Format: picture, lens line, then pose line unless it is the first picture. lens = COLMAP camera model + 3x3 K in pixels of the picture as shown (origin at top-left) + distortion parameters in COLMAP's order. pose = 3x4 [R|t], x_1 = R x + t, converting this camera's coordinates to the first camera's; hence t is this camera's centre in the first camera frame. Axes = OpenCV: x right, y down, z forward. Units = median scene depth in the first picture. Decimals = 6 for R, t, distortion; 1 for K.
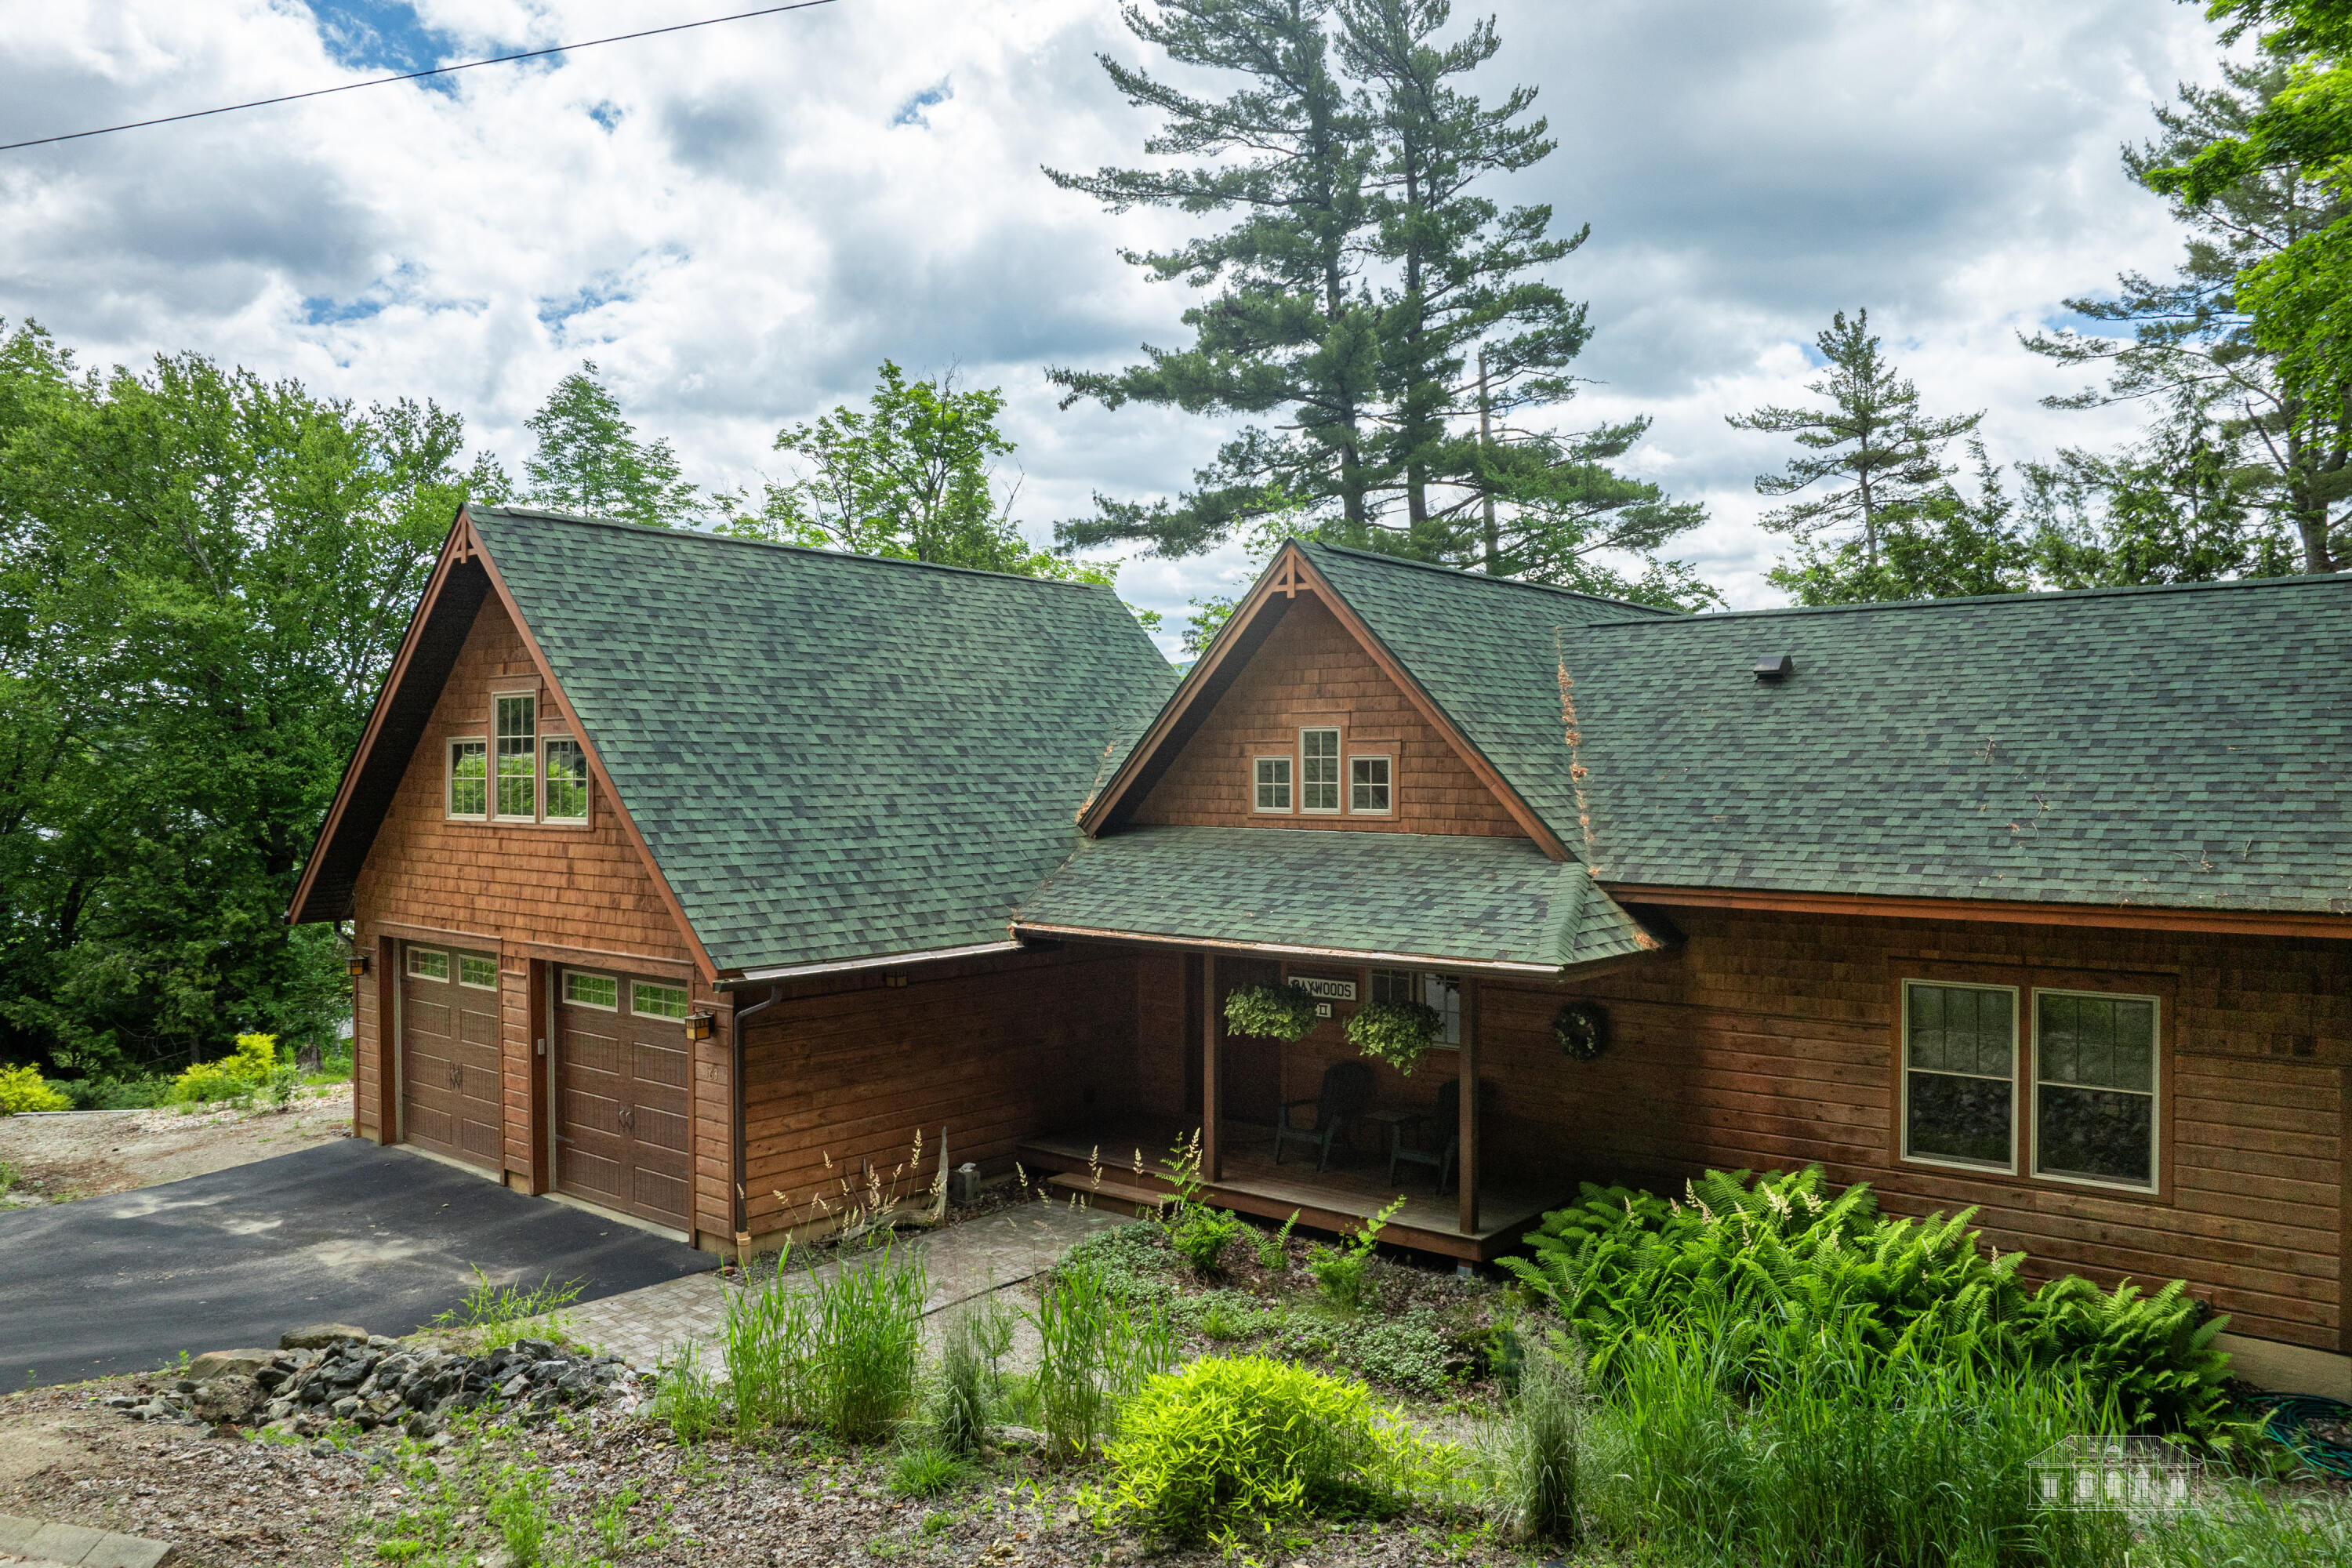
lens RADIAL K [[1650.0, 0, 1176.0], [0, 1650.0, 784.0], [0, 0, 1]] dist [-0.037779, -0.006003]
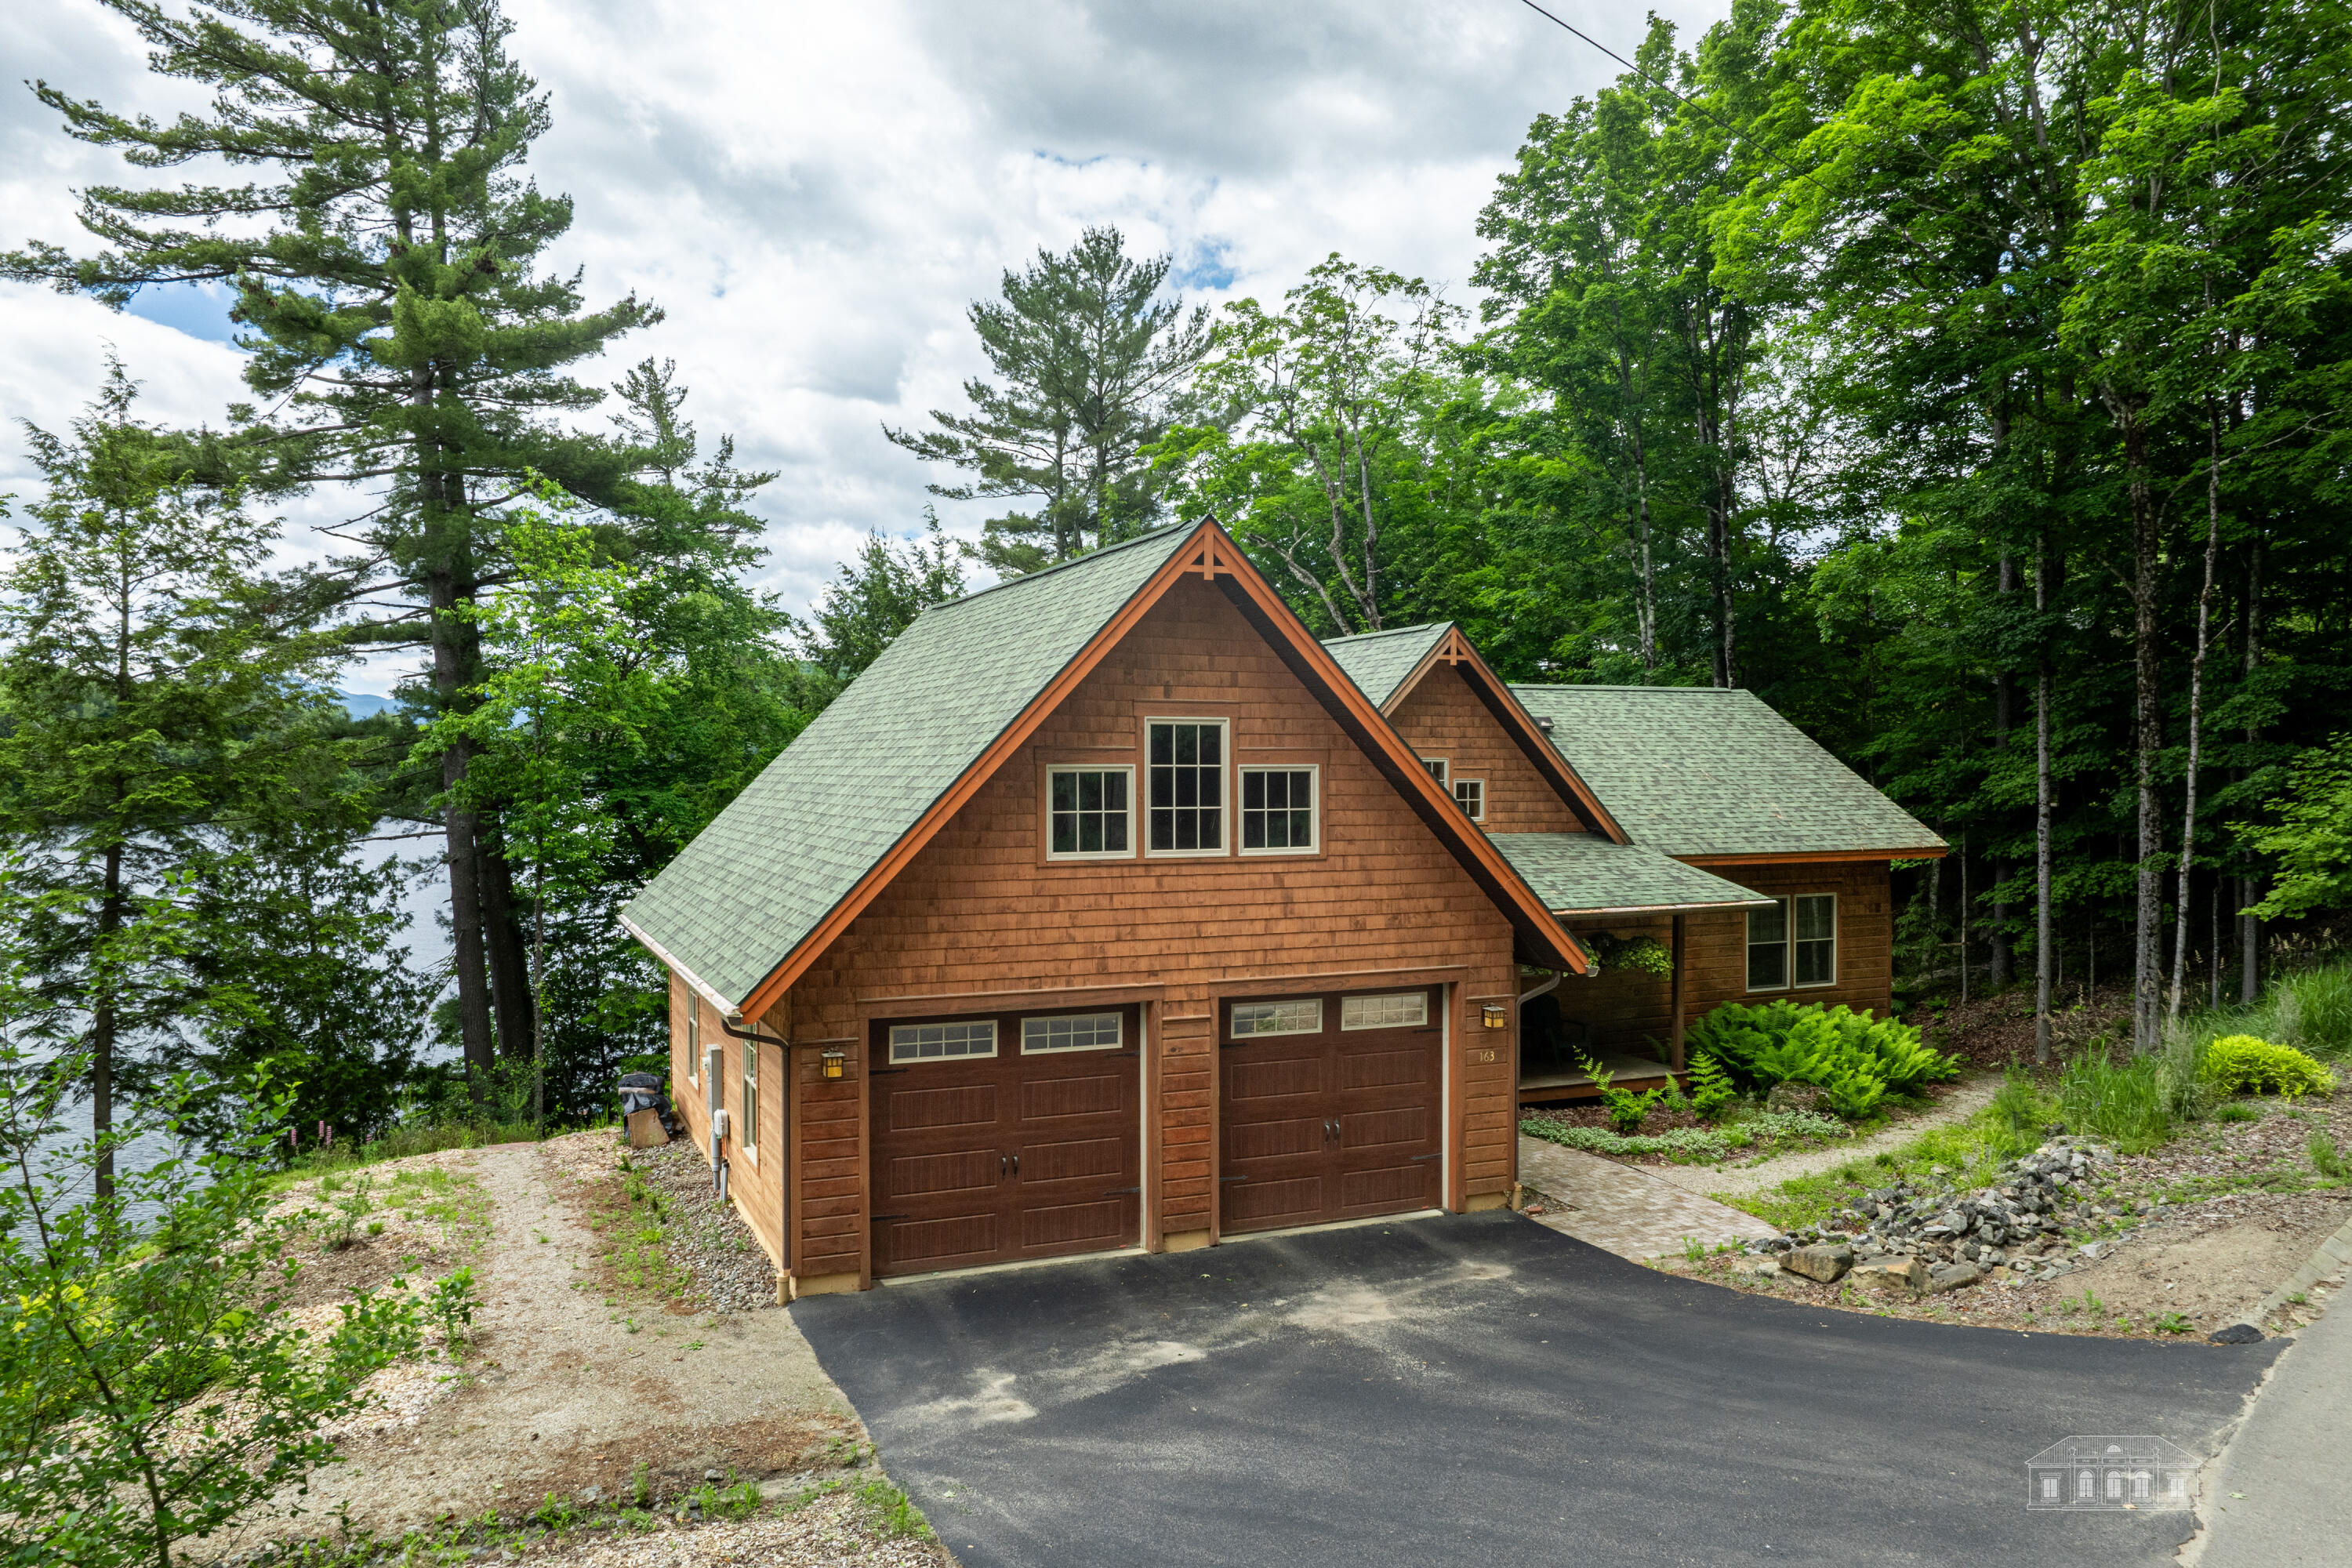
lens RADIAL K [[1650.0, 0, 1176.0], [0, 1650.0, 784.0], [0, 0, 1]] dist [-0.037779, -0.006003]
pose [[0.453763, -0.009466, 0.891072, -1.328479], [0.007873, 0.999947, 0.006614, -0.026309], [-0.891088, 0.004014, 0.453813, 0.615909]]
